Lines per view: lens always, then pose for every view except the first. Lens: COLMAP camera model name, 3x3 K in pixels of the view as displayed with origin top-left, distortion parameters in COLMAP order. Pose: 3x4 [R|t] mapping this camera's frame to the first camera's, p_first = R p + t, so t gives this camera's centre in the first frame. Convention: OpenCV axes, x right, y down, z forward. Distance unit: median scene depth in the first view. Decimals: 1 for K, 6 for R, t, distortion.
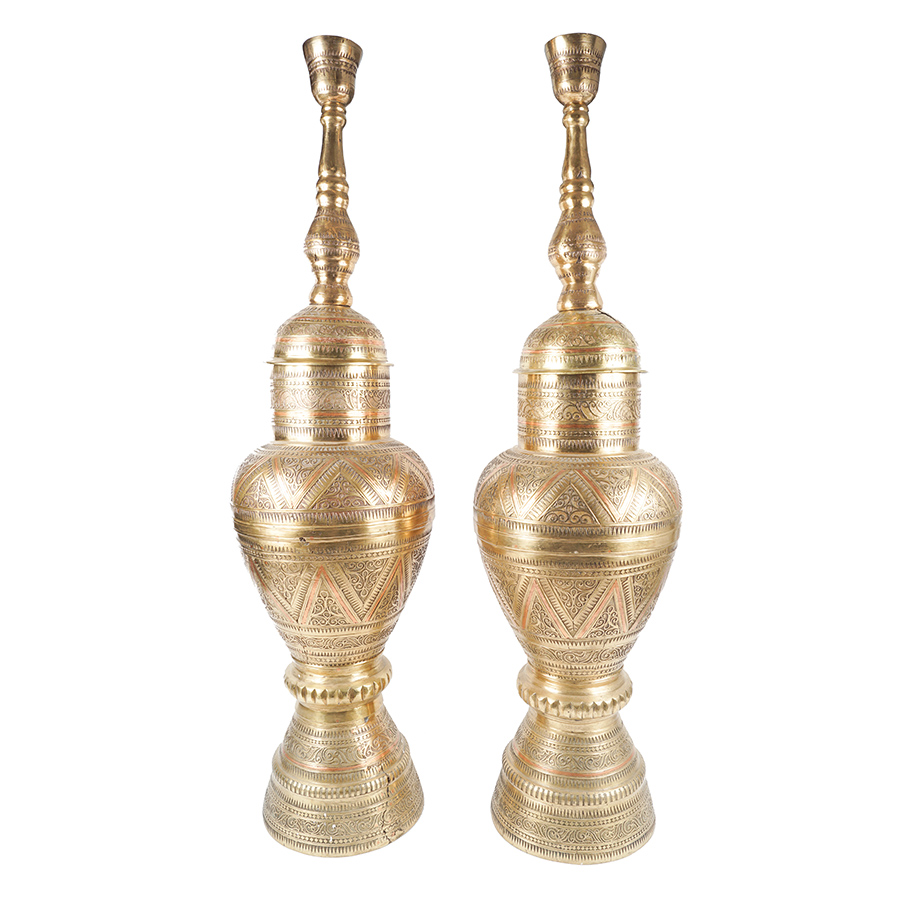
lens RADIAL K [[715.1, 0, 465.8], [0, 715.1, 452.7], [0, 0, 1]] dist [-0.105075, 0.038882]
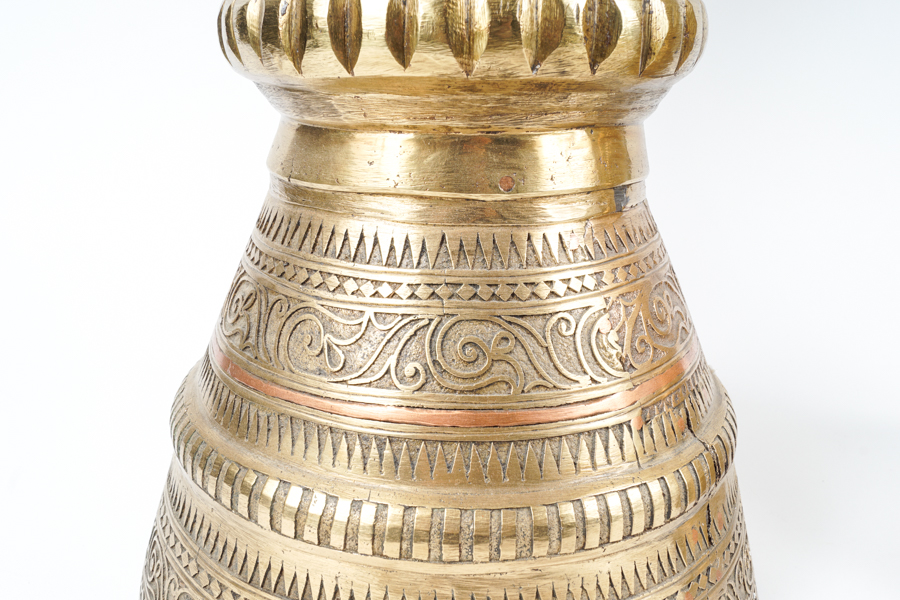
lens RADIAL K [[889.4, 0, 437.4], [0, 889.4, 314.8], [0, 0, 1]] dist [-0.073709, 0.000000]
pose [[0.998841, -0.001452, 0.048115, -0.217089], [-0.007527, 0.982538, 0.185910, 0.377690], [-0.047544, -0.186056, 0.981388, 0.759331]]
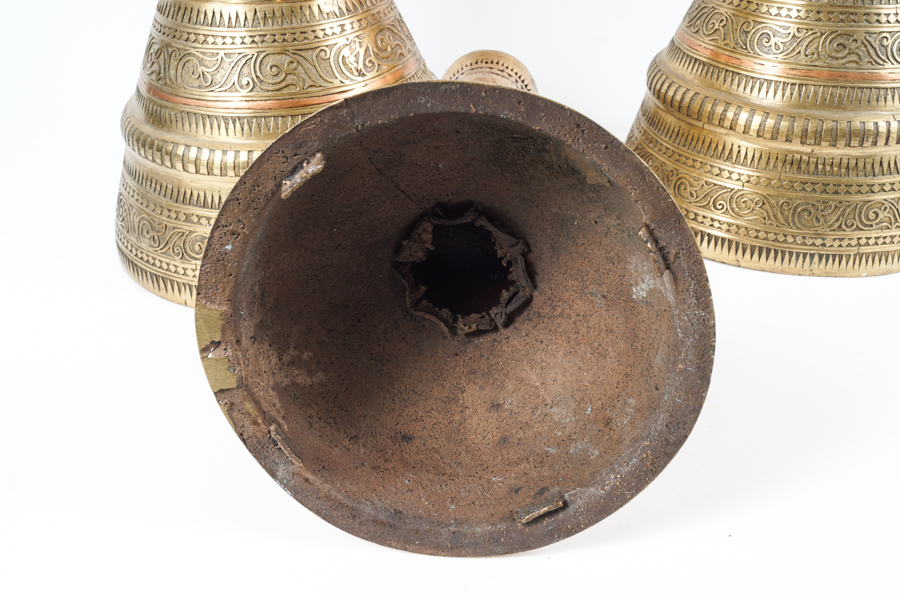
lens RADIAL K [[889.4, 0, 441.0], [0, 889.4, 317.1], [0, 0, 1]] dist [-0.073709, 0.000000]
pose [[0.989046, -0.091053, 0.116179, -0.173520], [0.032198, 0.901206, 0.432194, 0.349560], [-0.144053, -0.423719, 0.894266, 0.493550]]
